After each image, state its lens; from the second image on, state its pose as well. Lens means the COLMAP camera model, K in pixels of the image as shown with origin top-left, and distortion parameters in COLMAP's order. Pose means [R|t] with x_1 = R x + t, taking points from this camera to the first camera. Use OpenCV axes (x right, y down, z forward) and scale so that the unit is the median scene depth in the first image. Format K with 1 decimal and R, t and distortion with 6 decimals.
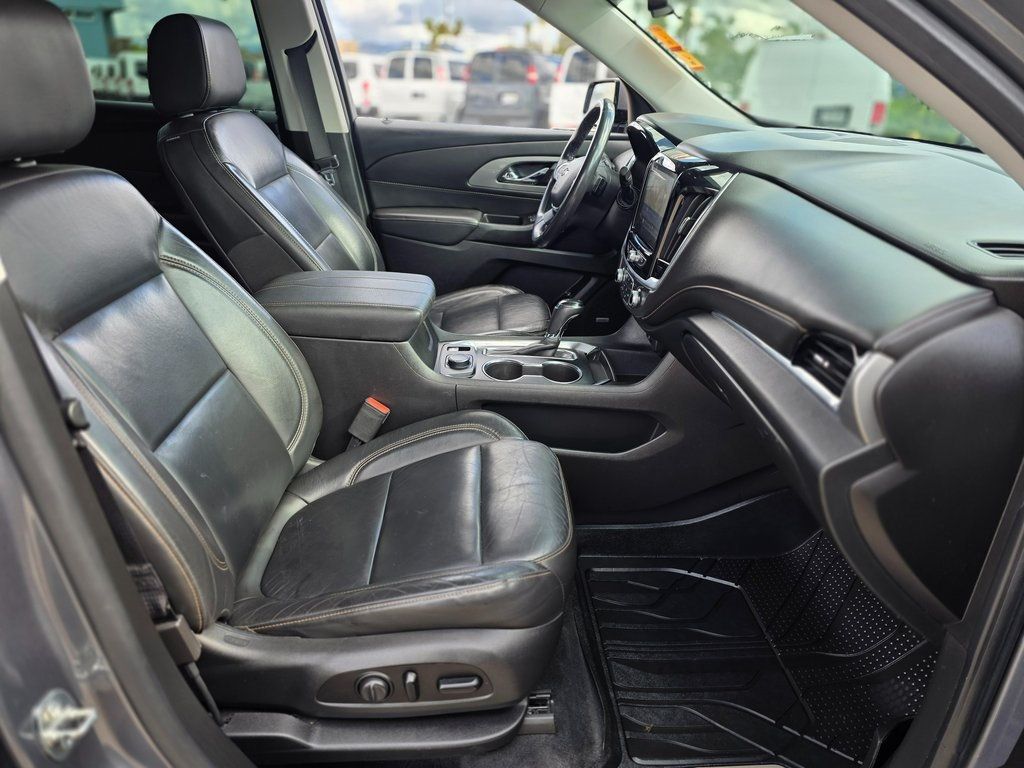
lens RADIAL K [[682.5, 0, 512.0], [0, 682.5, 384.0], [0, 0, 1]] dist [0.055910, -0.058509]
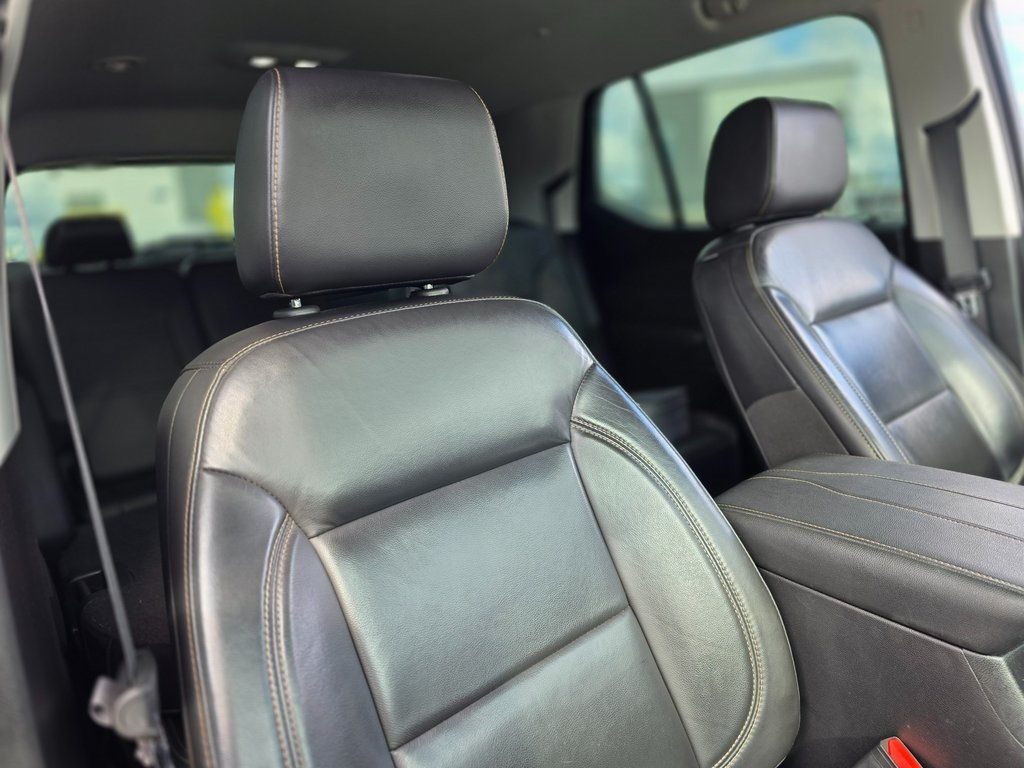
lens RADIAL K [[682.5, 0, 512.0], [0, 682.5, 384.0], [0, 0, 1]] dist [0.055910, -0.058509]
pose [[0.605270, 0.097724, -0.789999, -0.007519], [-0.231400, 0.971178, -0.057155, -0.133772], [0.761645, 0.217400, 0.610438, 0.427352]]
